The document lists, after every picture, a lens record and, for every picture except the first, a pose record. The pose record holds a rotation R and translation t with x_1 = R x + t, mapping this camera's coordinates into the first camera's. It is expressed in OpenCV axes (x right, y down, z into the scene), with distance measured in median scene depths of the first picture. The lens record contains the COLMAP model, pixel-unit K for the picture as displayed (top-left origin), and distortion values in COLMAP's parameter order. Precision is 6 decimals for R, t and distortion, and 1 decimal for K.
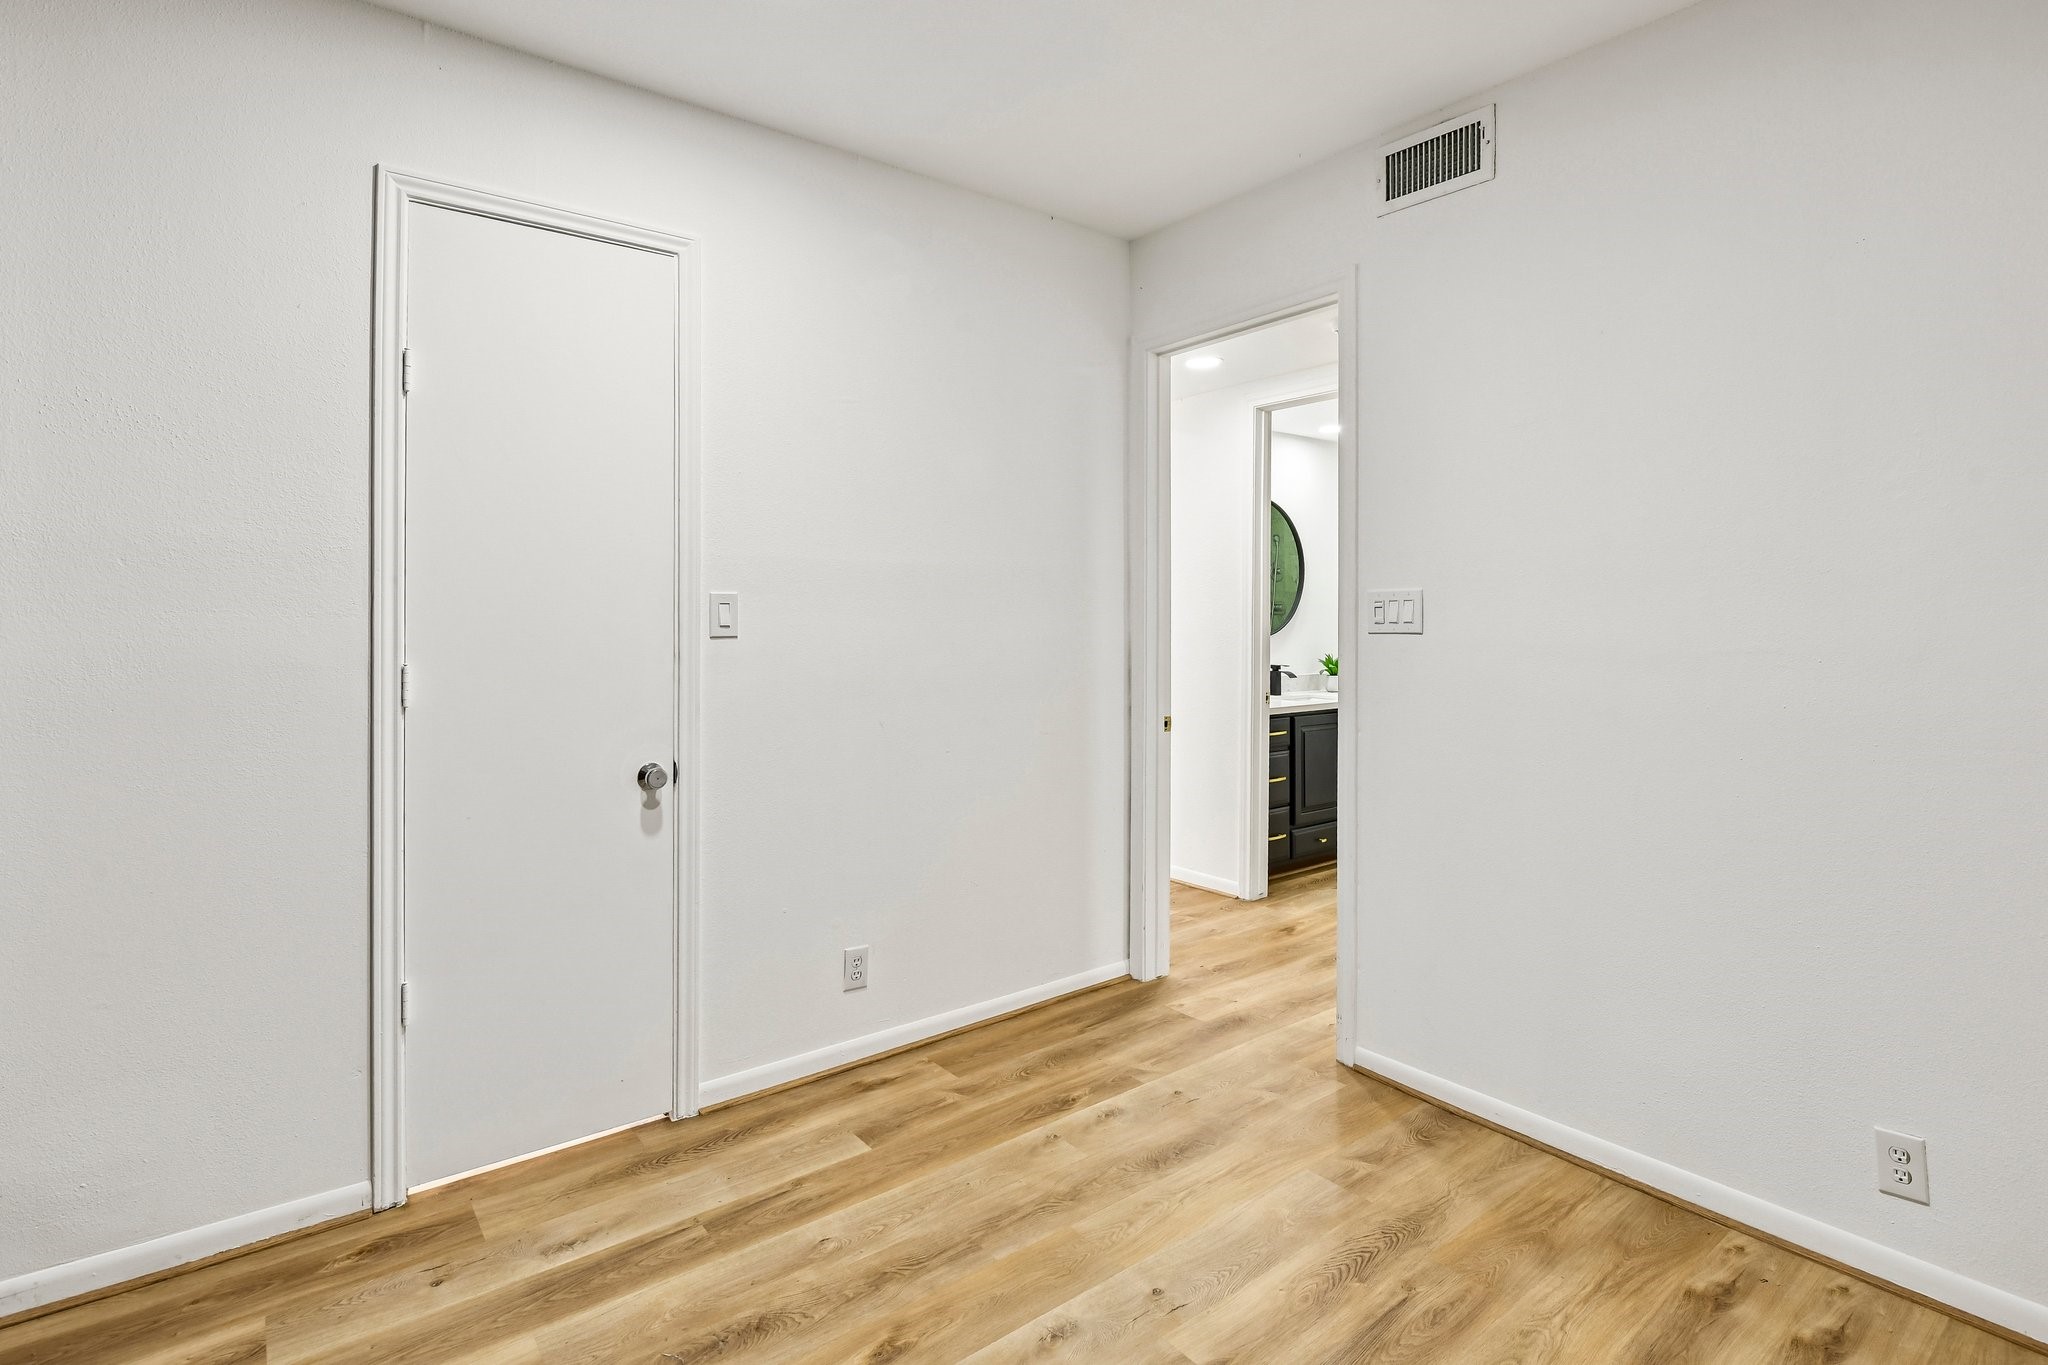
lens RADIAL K [[1033.3, 0, 1024.3], [0, 1033.3, 608.7], [0, 0, 1]] dist [-0.000741, -0.000763]
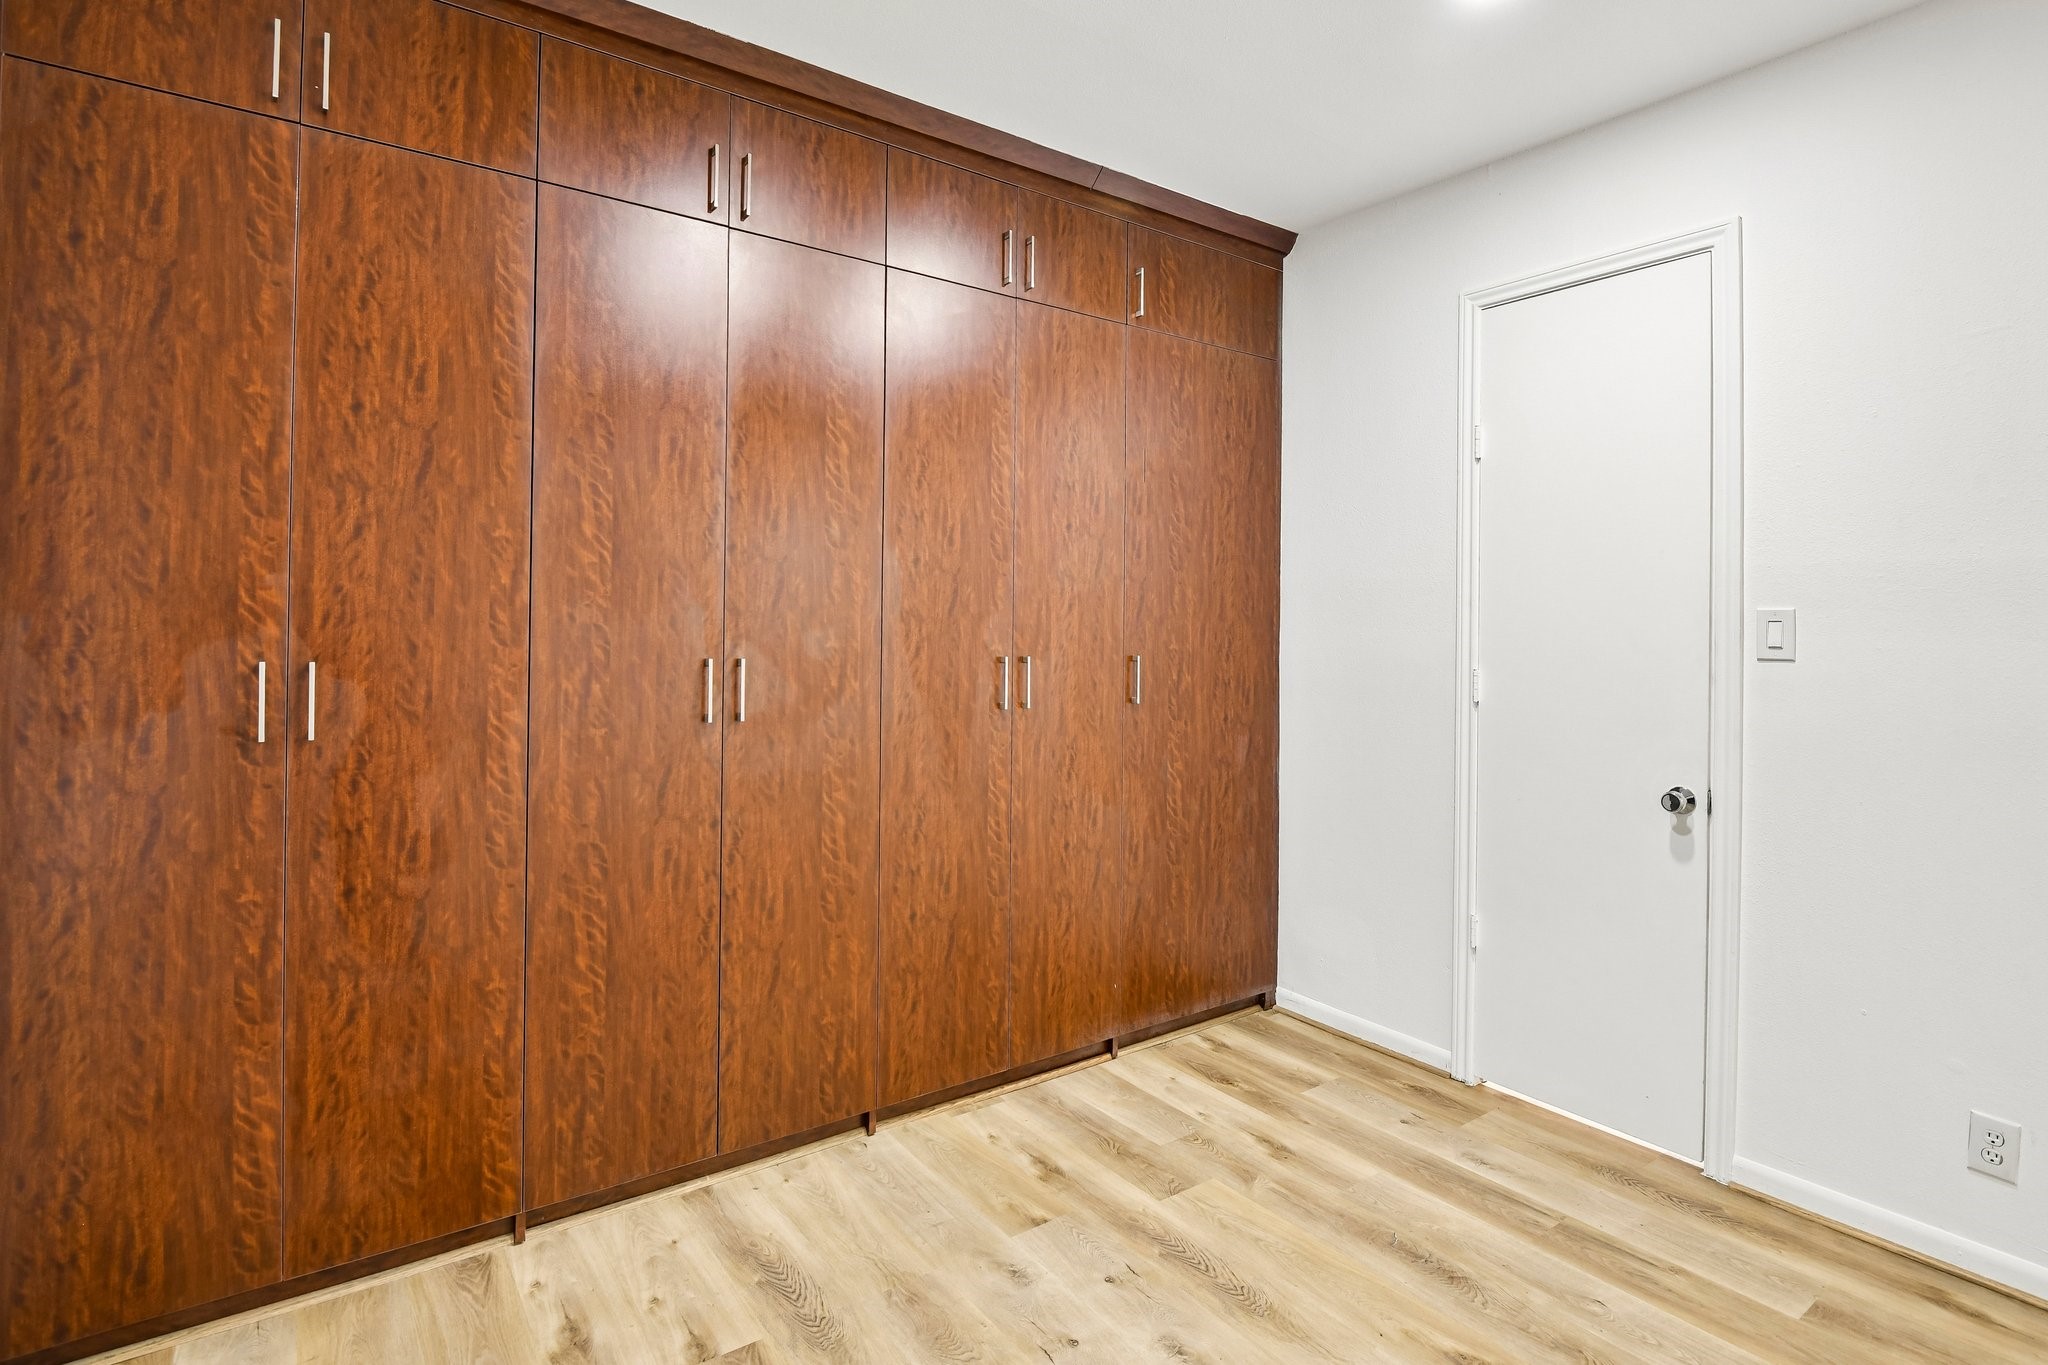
lens RADIAL K [[1034.3, 0, 1023.9], [0, 1034.3, 625.6], [0, 0, 1]] dist [-0.000756, -0.000077]
pose [[-0.042959, -0.004832, -0.999065, 0.699627], [-0.007584, 0.999961, -0.004511, 0.008582], [0.999048, 0.007383, -0.042994, 0.474194]]
